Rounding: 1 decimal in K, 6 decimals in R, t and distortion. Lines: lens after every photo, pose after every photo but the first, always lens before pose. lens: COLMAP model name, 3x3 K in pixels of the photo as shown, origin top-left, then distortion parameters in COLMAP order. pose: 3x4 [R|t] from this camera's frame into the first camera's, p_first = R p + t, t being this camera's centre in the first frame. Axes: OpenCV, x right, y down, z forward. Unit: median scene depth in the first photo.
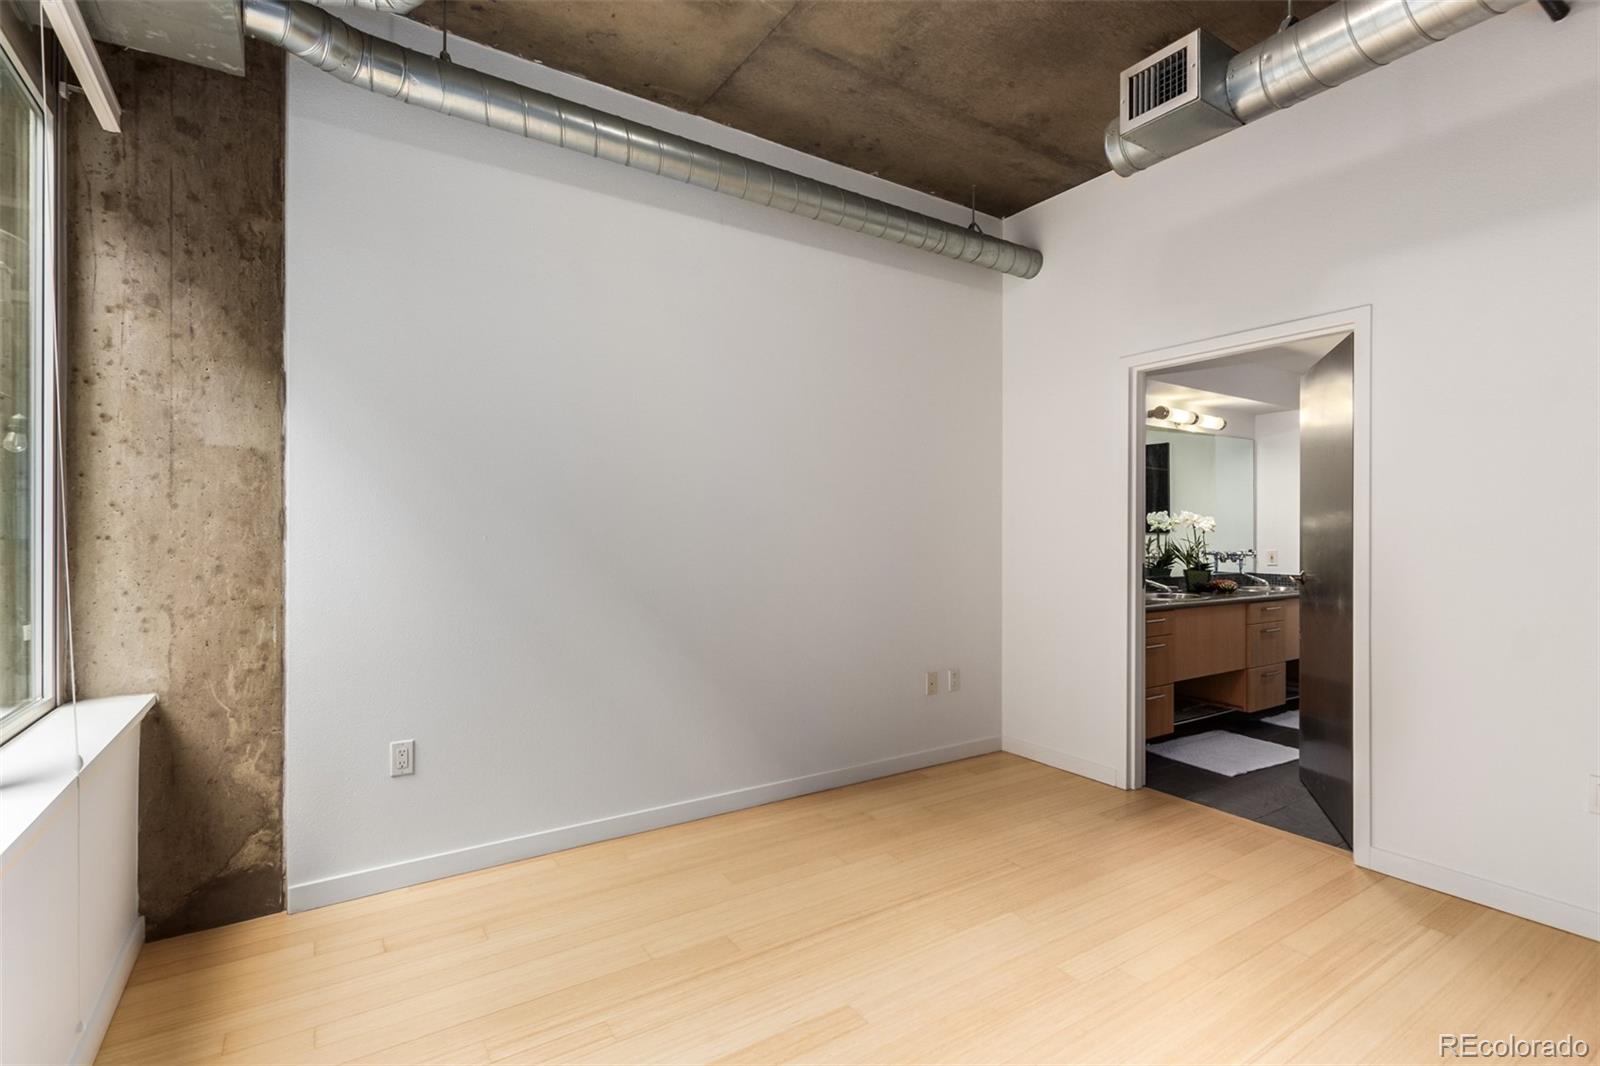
lens RADIAL K [[742.3, 0, 783.4], [0, 742.3, 535.0], [0, 0, 1]] dist [0.011014, -0.006097]
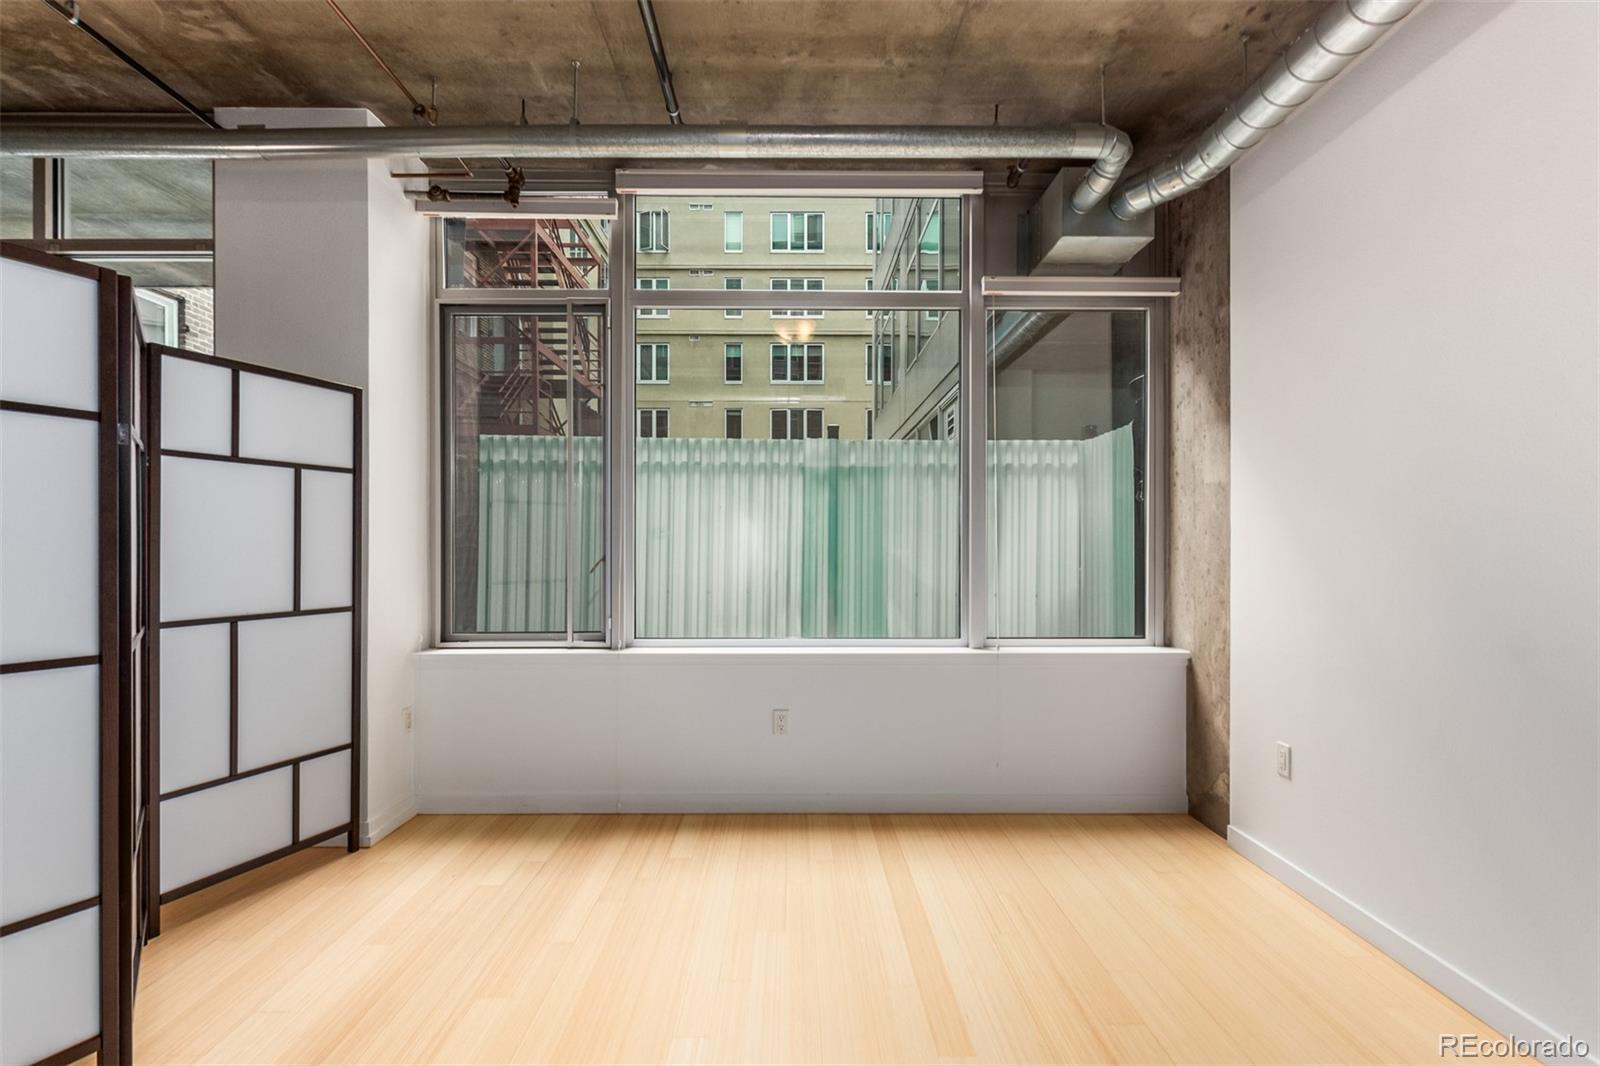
lens RADIAL K [[742.3, 0, 794.9], [0, 742.3, 549.5], [0, 0, 1]] dist [0.011014, -0.006097]
pose [[-0.532846, 0.002966, -0.846207, 0.818960], [-0.005345, 0.999962, 0.006871, -0.001194], [0.846195, 0.008184, -0.532810, 1.067585]]
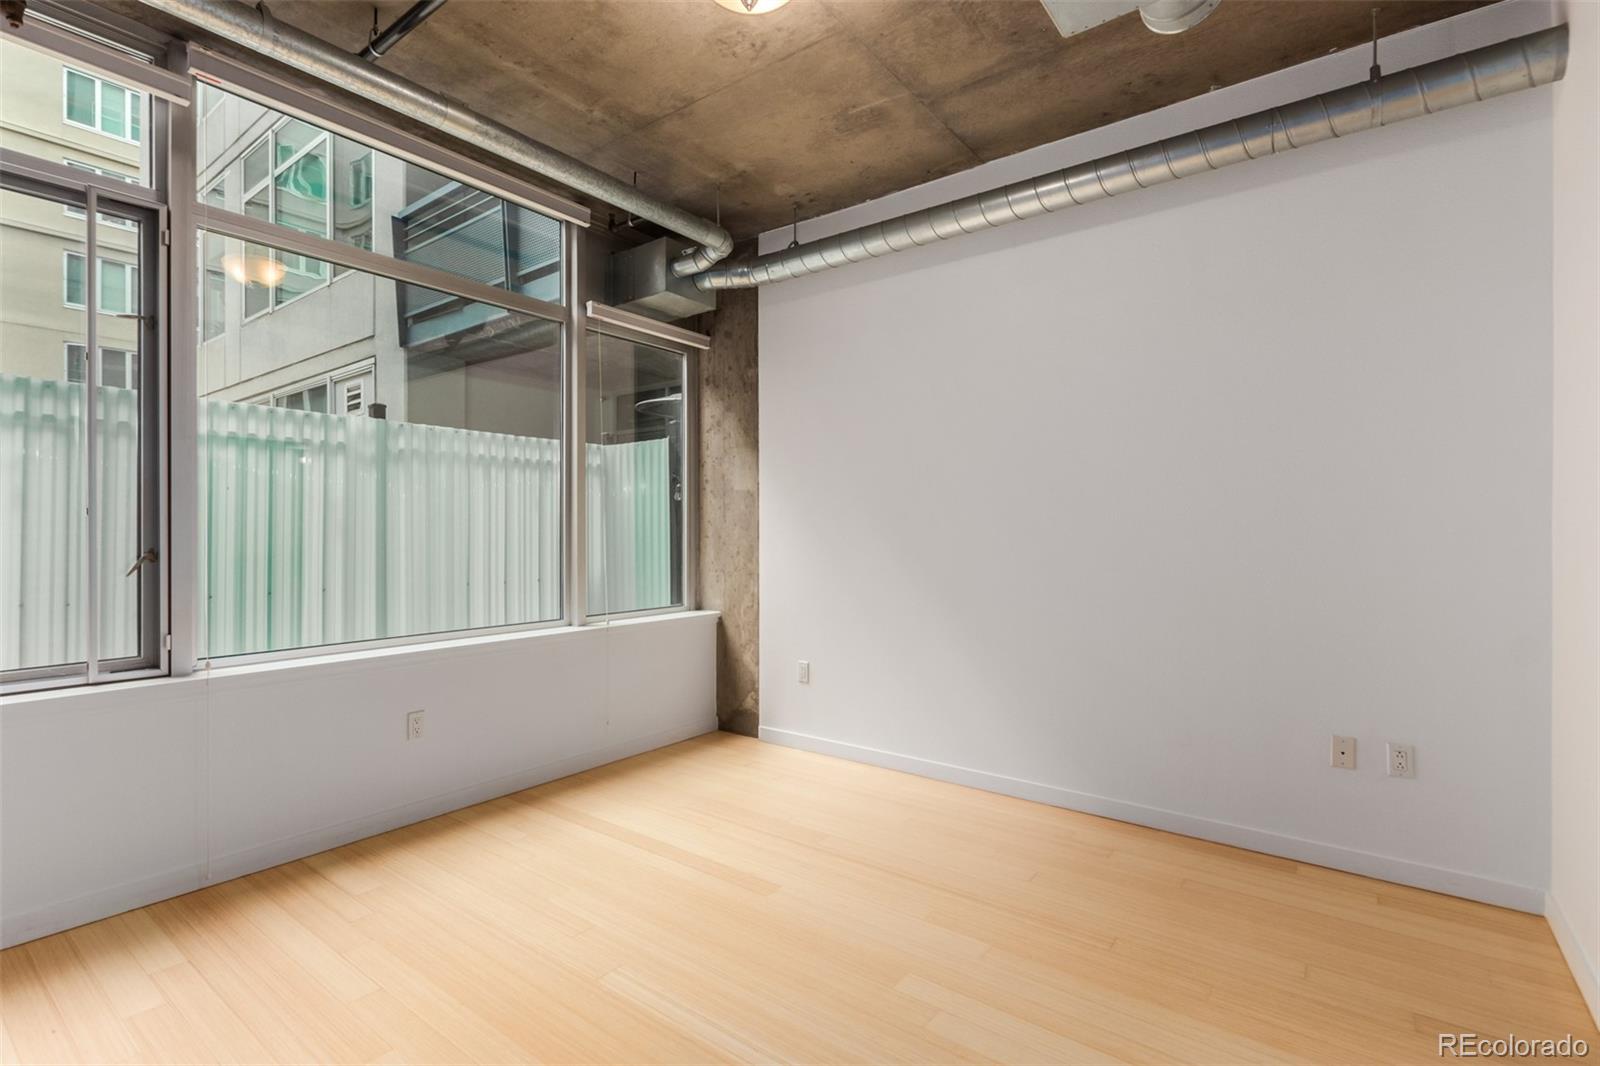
lens RADIAL K [[742.3, 0, 803.3], [0, 742.3, 535.5], [0, 0, 1]] dist [0.011014, -0.006097]
pose [[0.346796, 0.002946, -0.937936, 1.122708], [-0.002863, 0.999994, 0.002083, -0.005006], [0.937936, 0.001963, 0.346803, 0.472252]]
